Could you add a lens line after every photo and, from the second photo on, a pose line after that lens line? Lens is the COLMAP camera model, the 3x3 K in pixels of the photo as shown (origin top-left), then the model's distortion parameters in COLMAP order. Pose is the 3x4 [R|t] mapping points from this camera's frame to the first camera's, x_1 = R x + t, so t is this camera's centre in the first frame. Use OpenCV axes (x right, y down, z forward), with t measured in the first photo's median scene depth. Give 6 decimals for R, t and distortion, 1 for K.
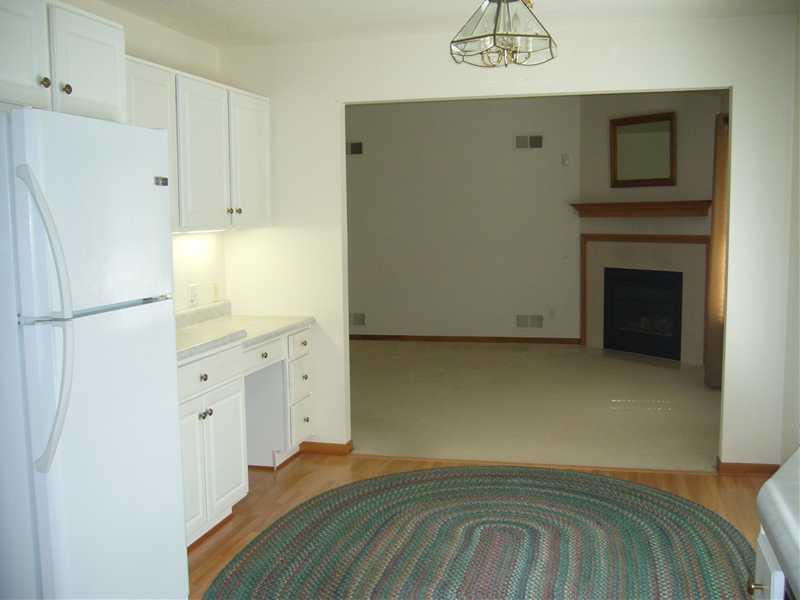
lens RADIAL K [[923.5, 0, 401.7], [0, 923.5, 325.7], [0, 0, 1]] dist [0.005083, -0.012339]
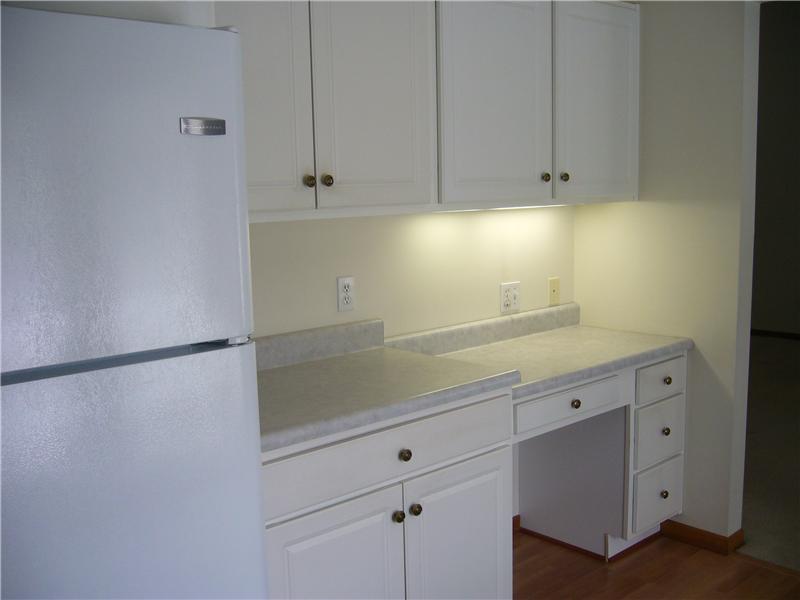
lens RADIAL K [[849.4, 0, 400.3], [0, 849.4, 339.8], [0, 0, 1]] dist [-0.026452, -0.025454]
pose [[0.831116, 0.091879, -0.548457, 0.064378], [-0.053676, 0.994906, 0.085330, -0.052005], [0.553503, -0.041480, 0.831813, 0.411215]]
